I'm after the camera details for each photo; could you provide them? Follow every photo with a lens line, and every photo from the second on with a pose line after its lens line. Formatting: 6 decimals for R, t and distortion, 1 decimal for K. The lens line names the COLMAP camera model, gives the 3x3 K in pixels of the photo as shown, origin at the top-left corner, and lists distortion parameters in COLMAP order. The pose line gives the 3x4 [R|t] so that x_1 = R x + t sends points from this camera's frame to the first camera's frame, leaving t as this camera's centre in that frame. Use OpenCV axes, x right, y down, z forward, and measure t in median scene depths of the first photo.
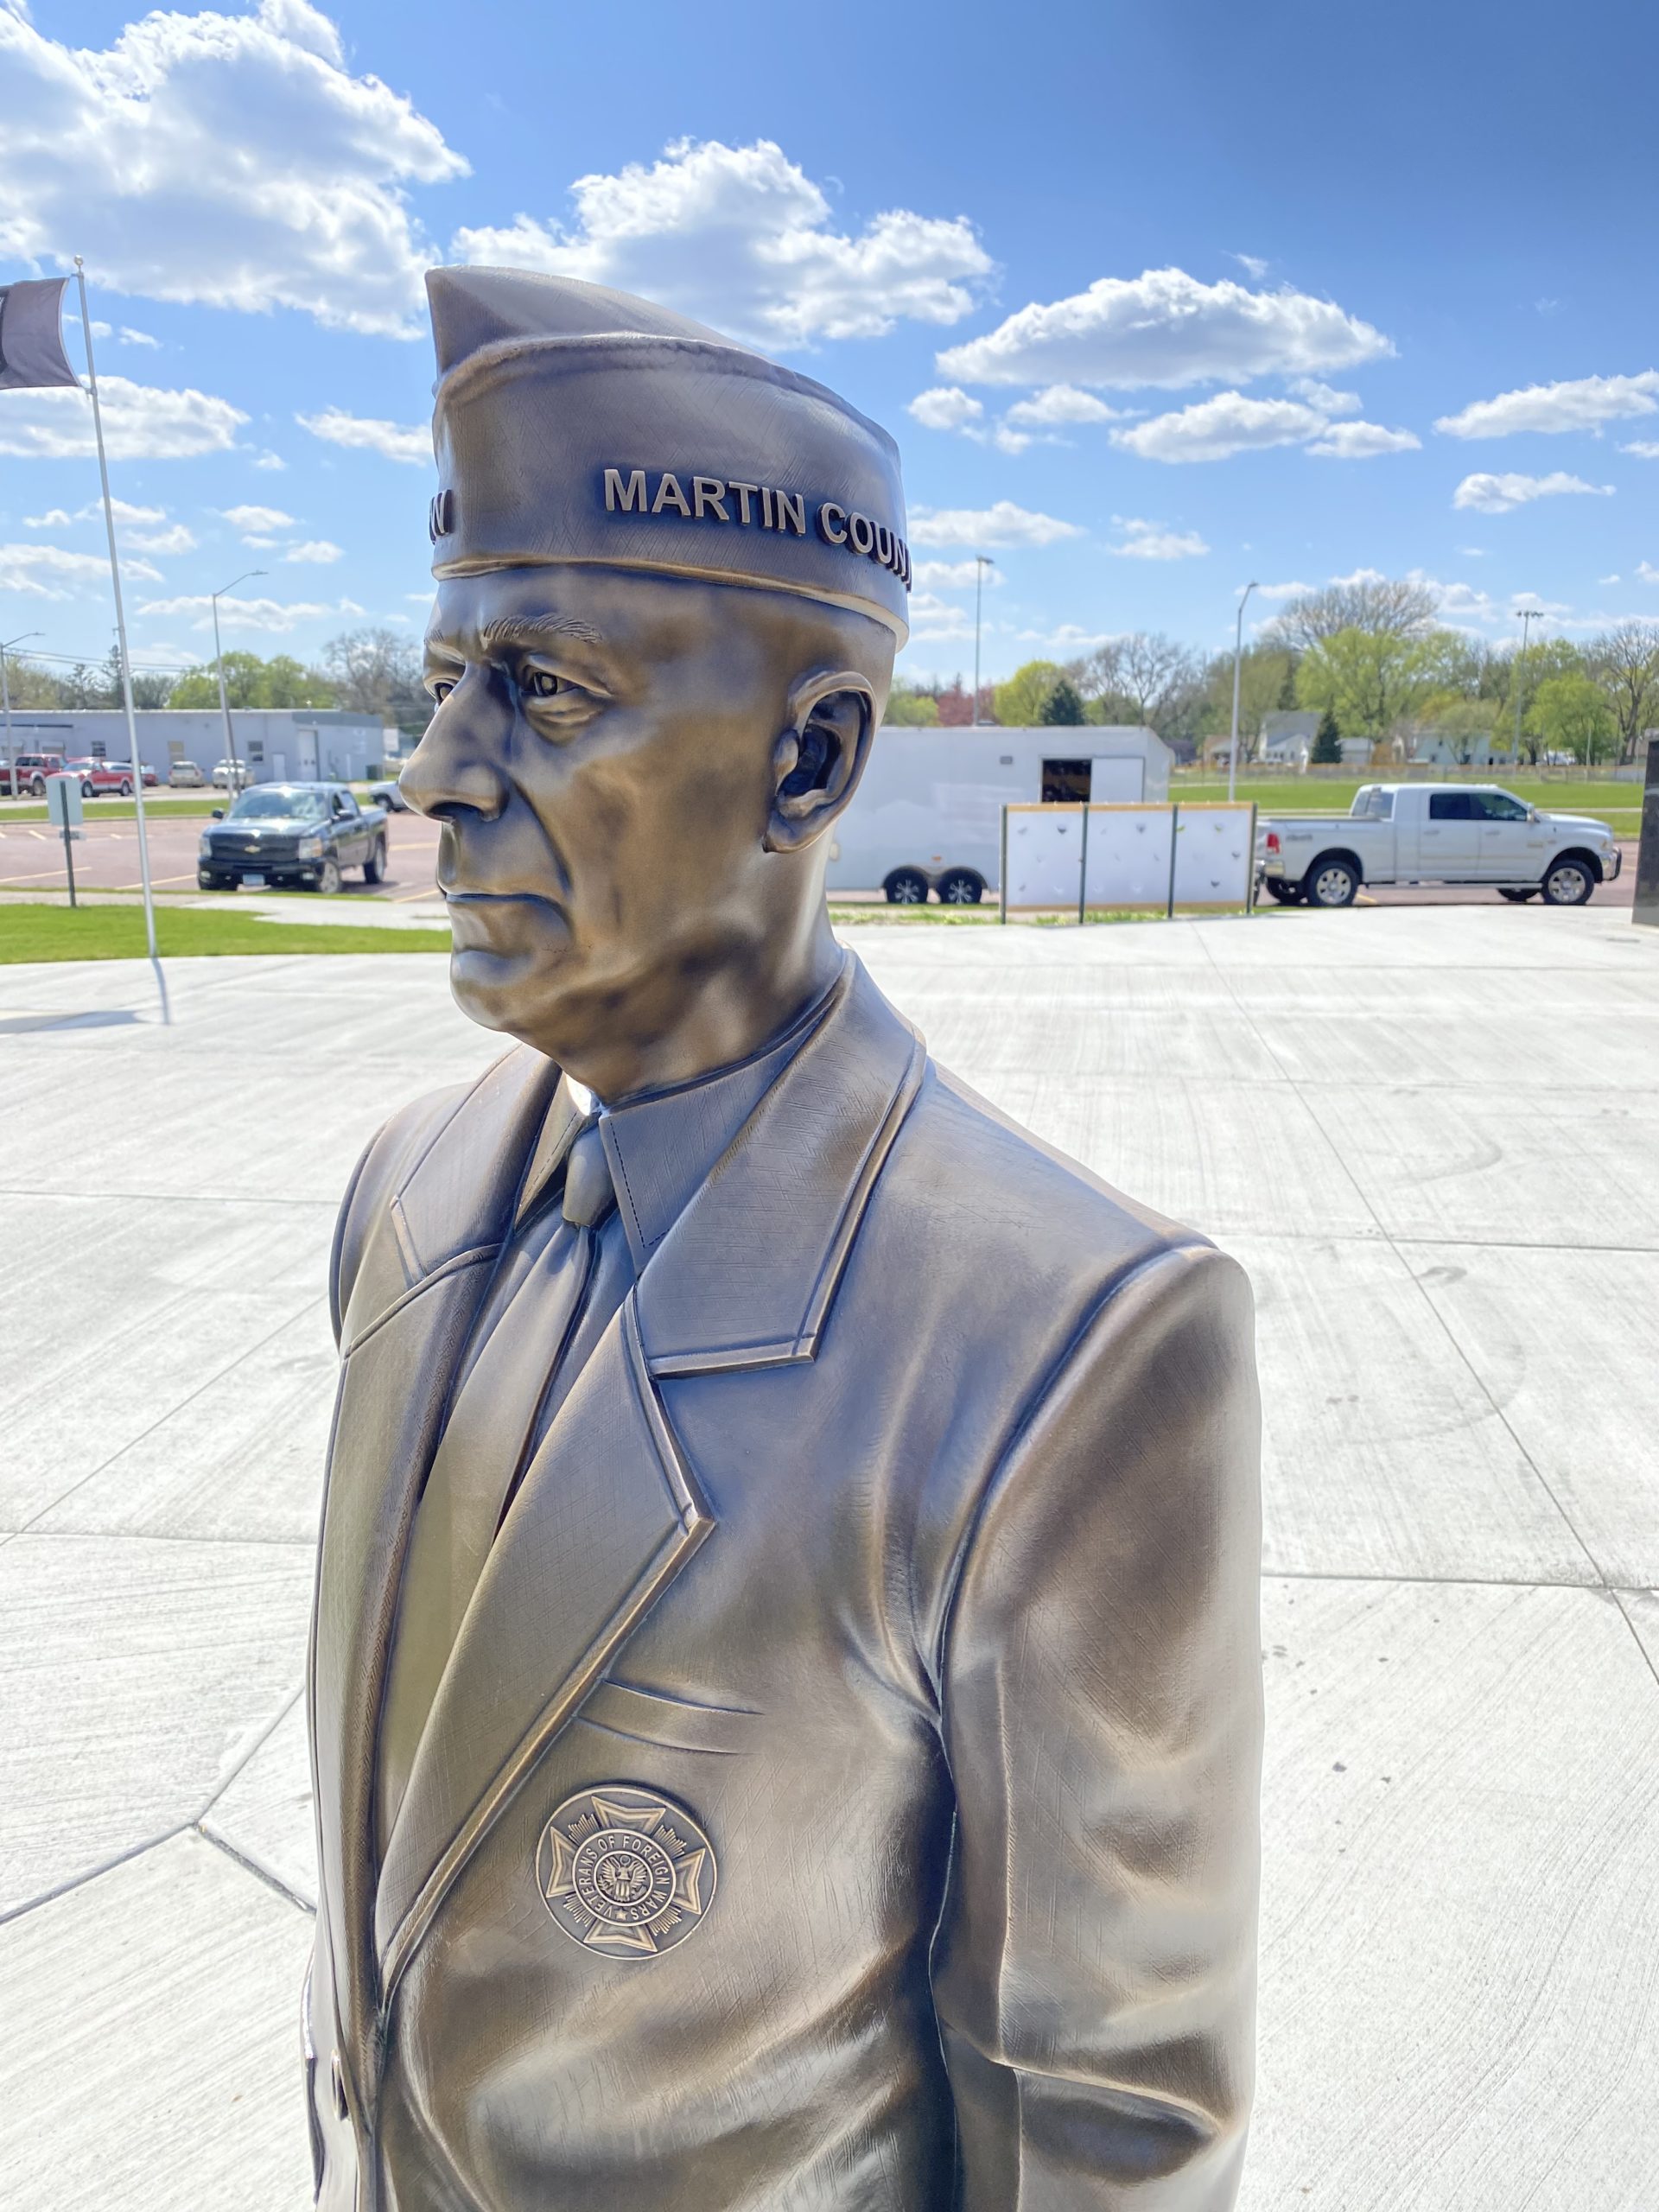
lens RADIAL K [[1696.6, 0, 827.9], [0, 1696.6, 1109.6], [0, 0, 1]] dist [0.004174, -0.002417]
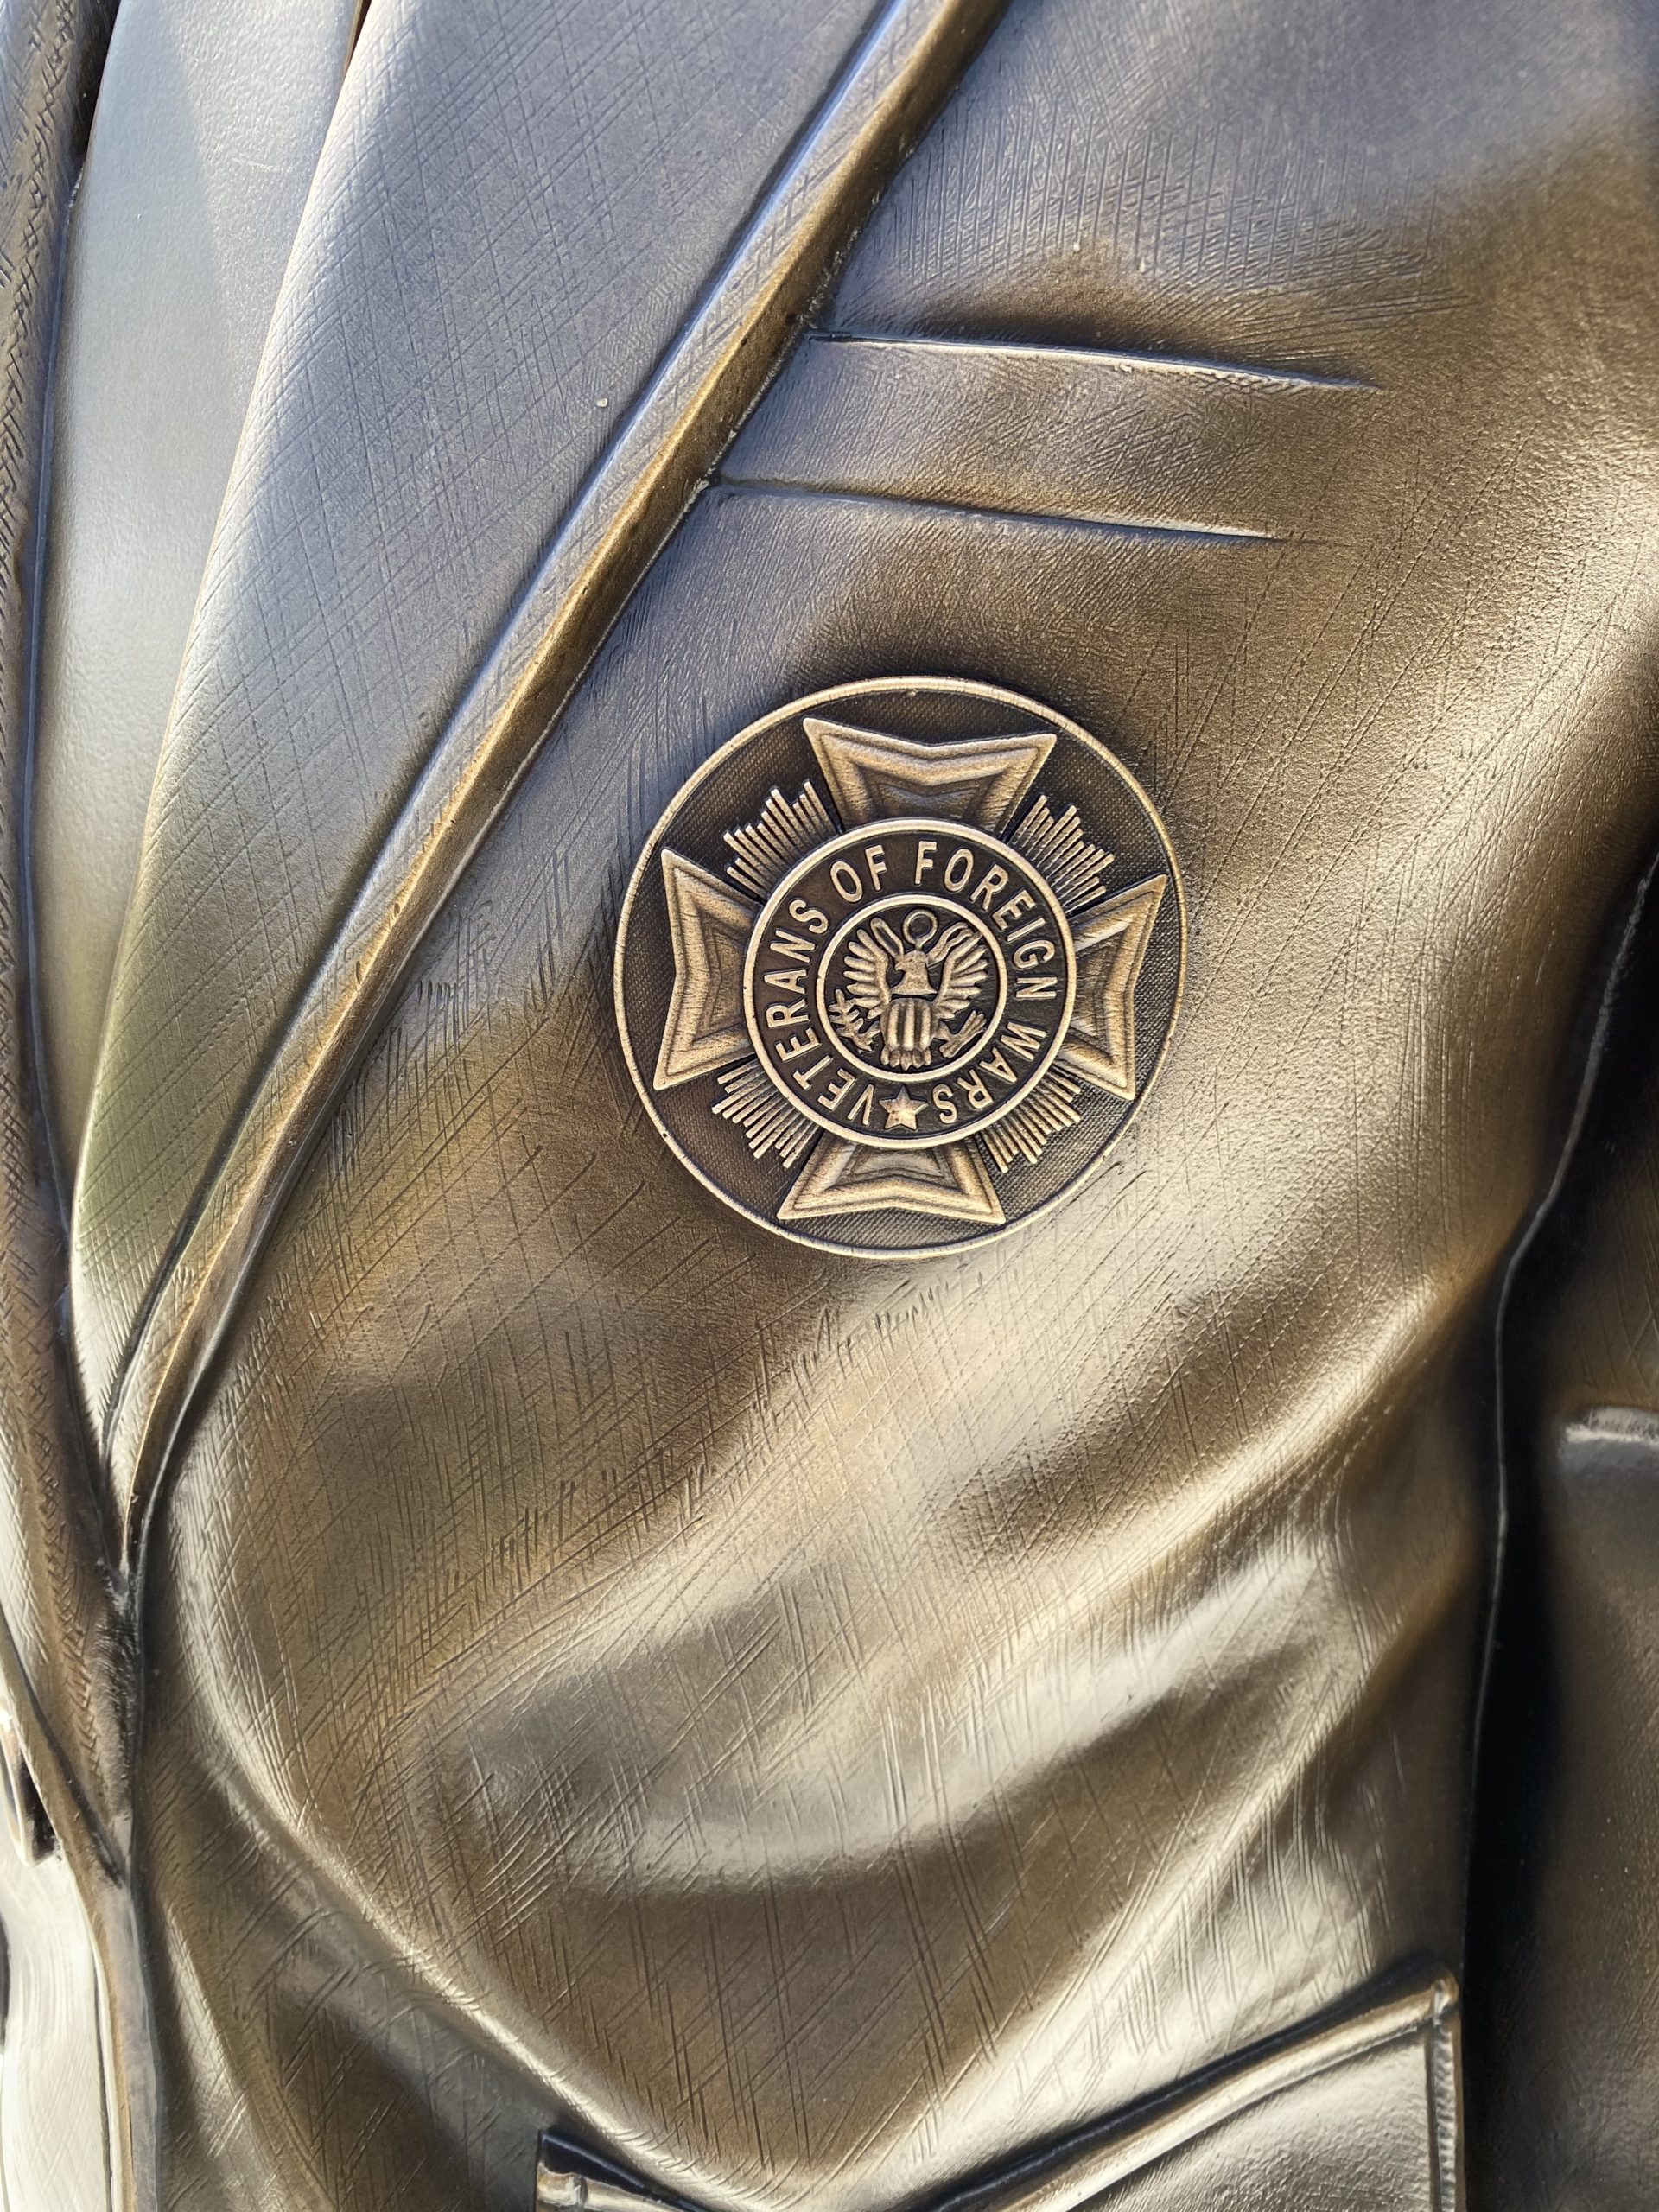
lens RADIAL K [[1696.6, 0, 829.1], [0, 1696.6, 1102.5], [0, 0, 1]] dist [0.004174, -0.002417]
pose [[0.978391, -0.071257, 0.194096, -0.196337], [0.041122, 0.987045, 0.155083, 0.422568], [-0.202632, -0.143751, 0.968646, 0.697234]]
